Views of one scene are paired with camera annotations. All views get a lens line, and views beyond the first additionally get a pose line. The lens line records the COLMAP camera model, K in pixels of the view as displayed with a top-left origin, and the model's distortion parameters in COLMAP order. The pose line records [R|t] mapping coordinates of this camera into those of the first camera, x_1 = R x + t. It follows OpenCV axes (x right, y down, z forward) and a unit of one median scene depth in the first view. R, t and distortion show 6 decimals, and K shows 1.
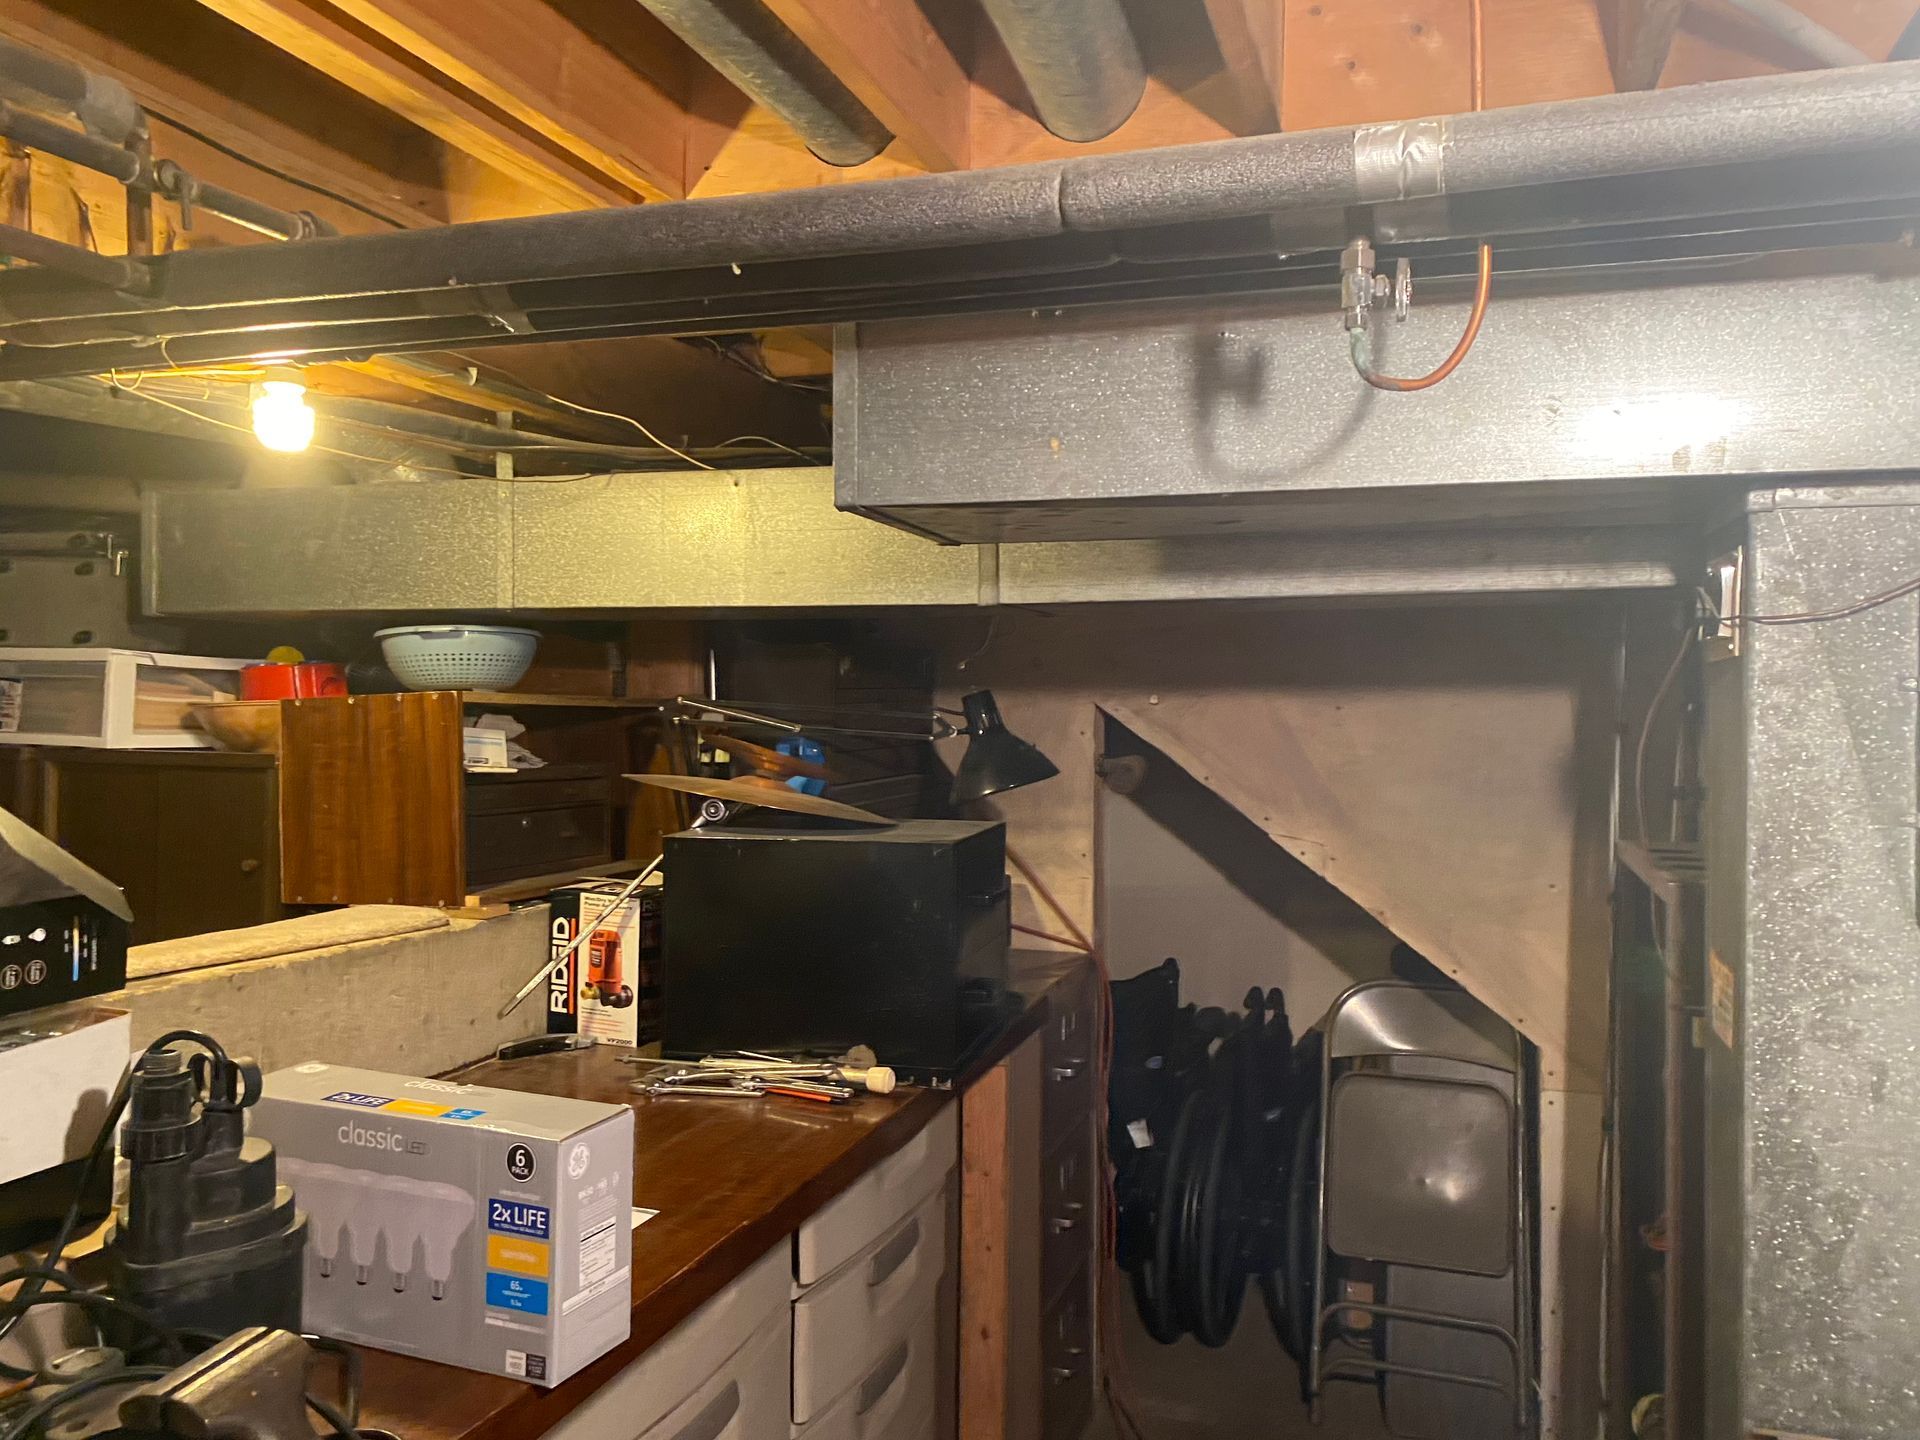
lens RADIAL K [[1407.5, 0, 1007.3], [0, 1407.5, 708.7], [0, 0, 1]] dist [0.167306, -0.271549]
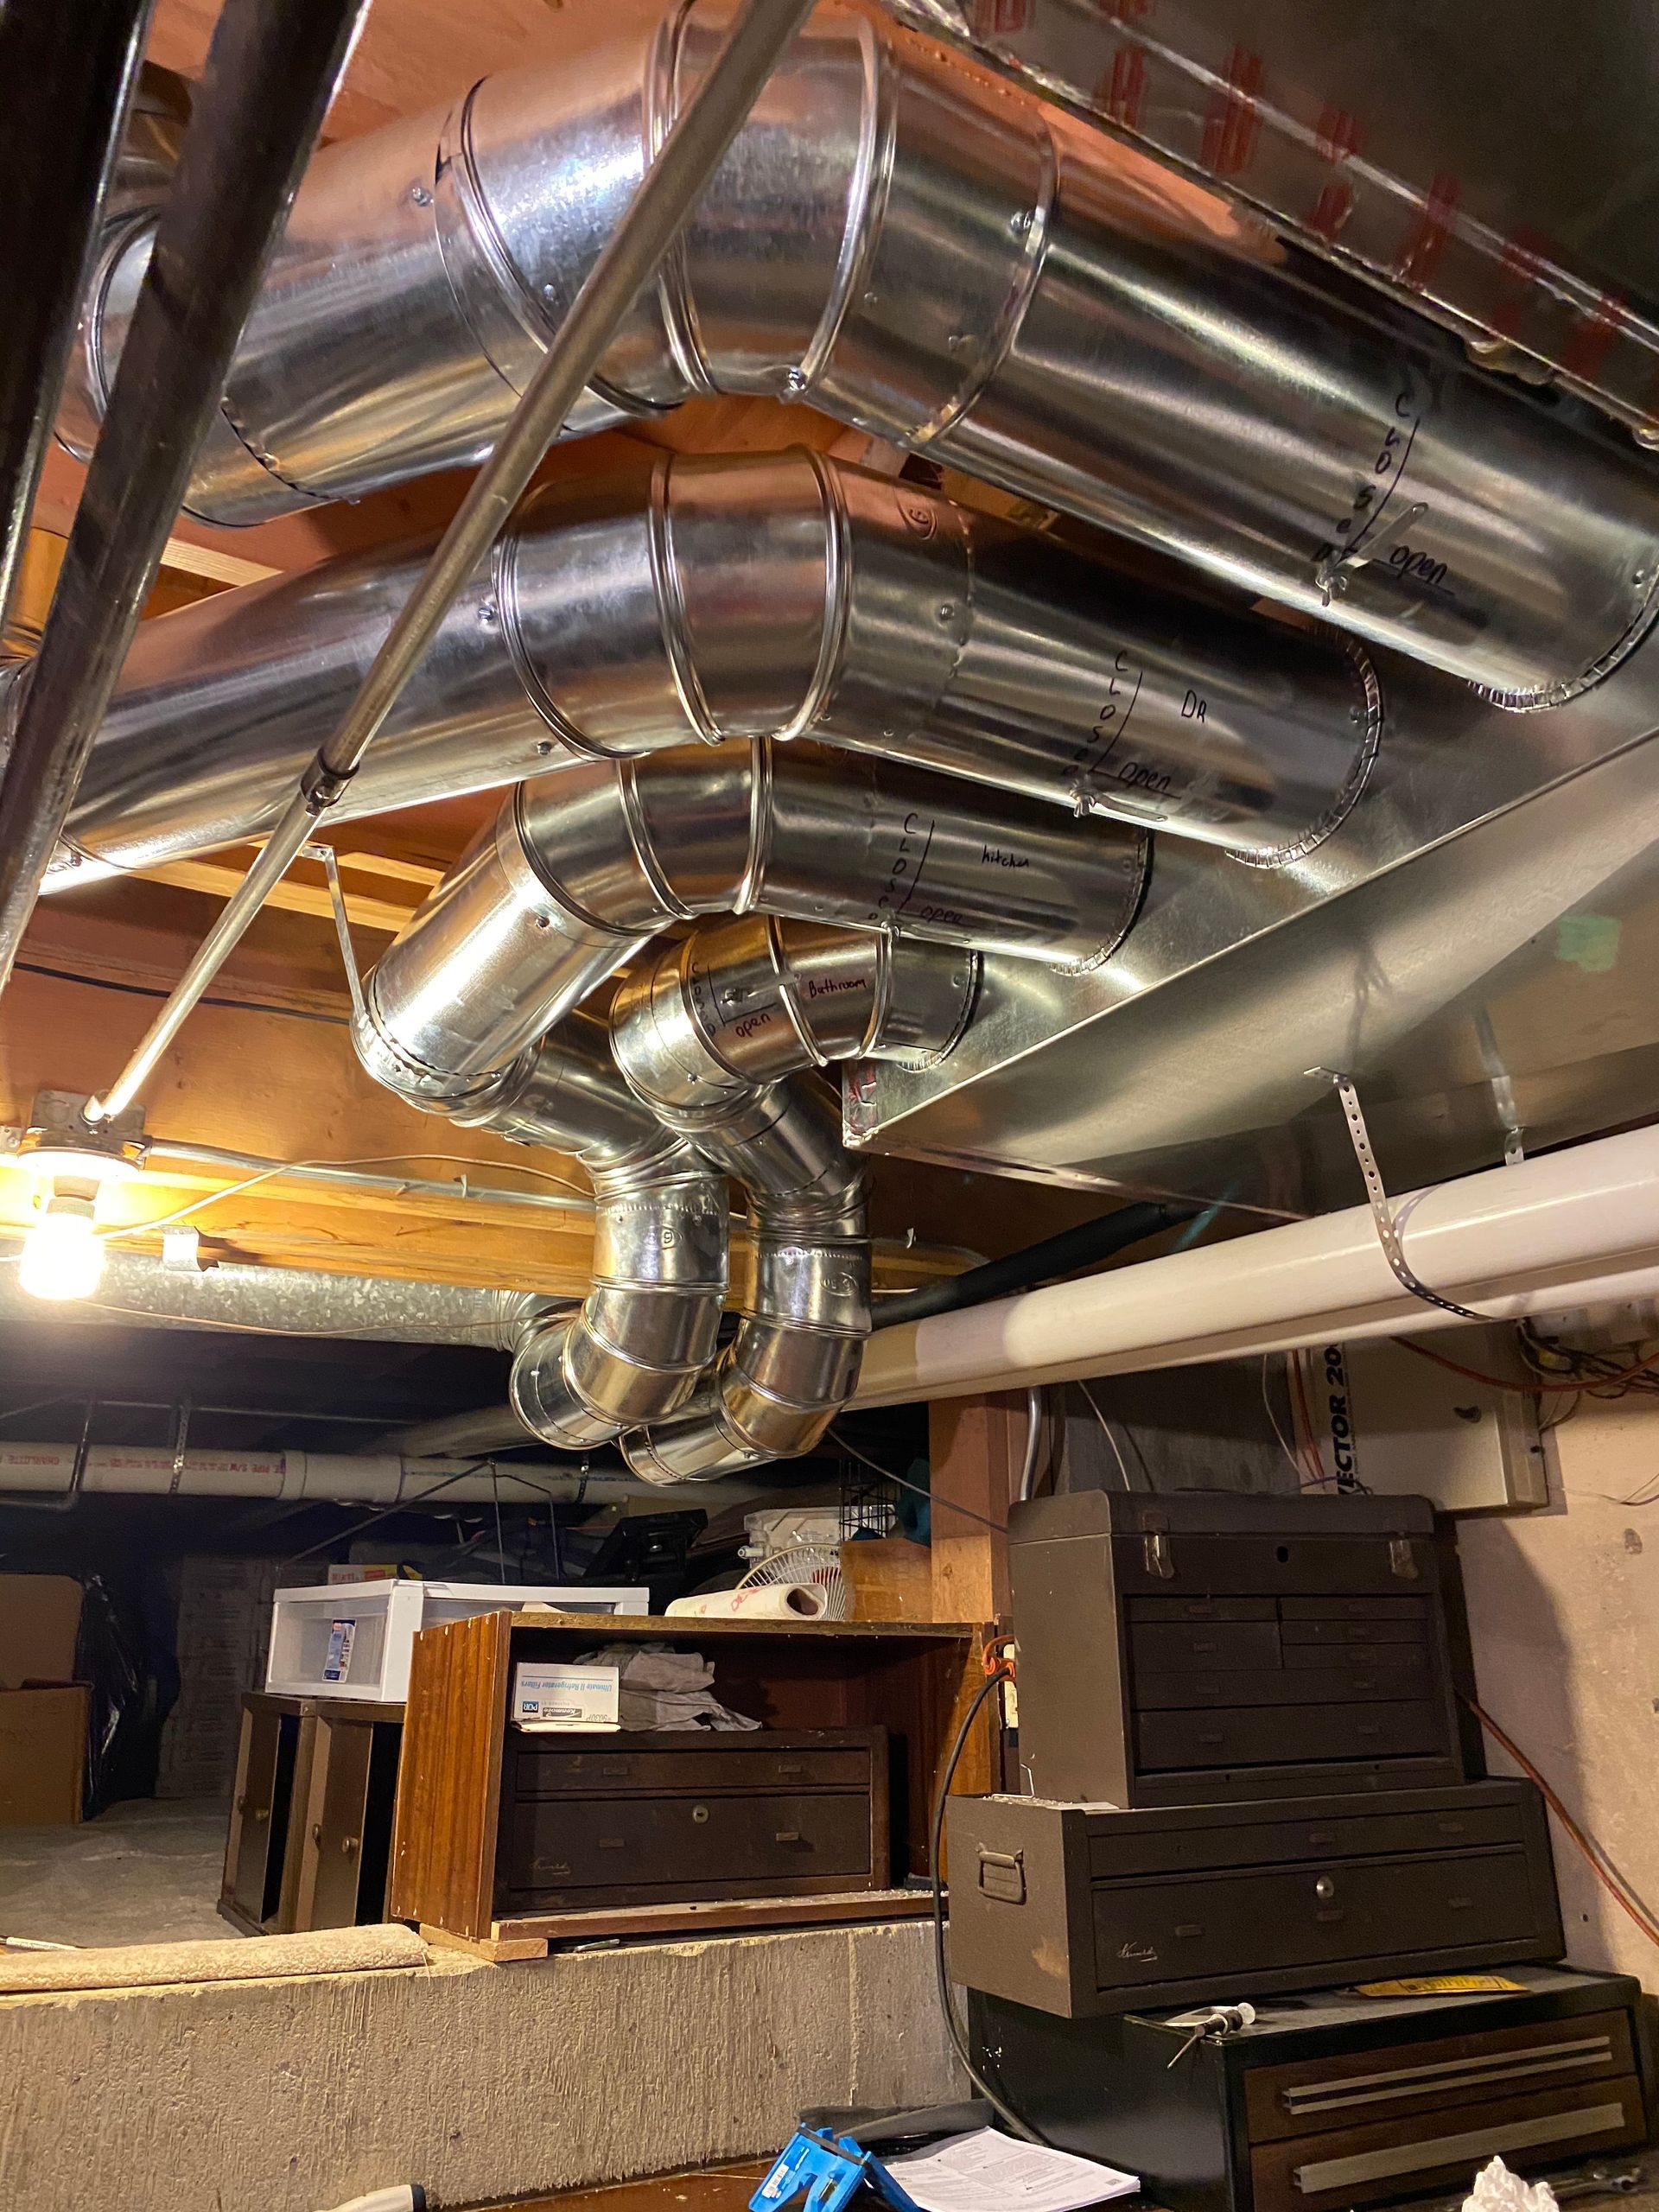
lens RADIAL K [[1635.8, 0, 833.4], [0, 1635.8, 1110.5], [0, 0, 1]] dist [0.069675, -0.027995]
pose [[0.752984, -0.213321, -0.622503, 0.329386], [-0.004449, 0.944325, -0.328985, 0.022564], [0.658024, 0.250490, 0.710112, 0.424667]]
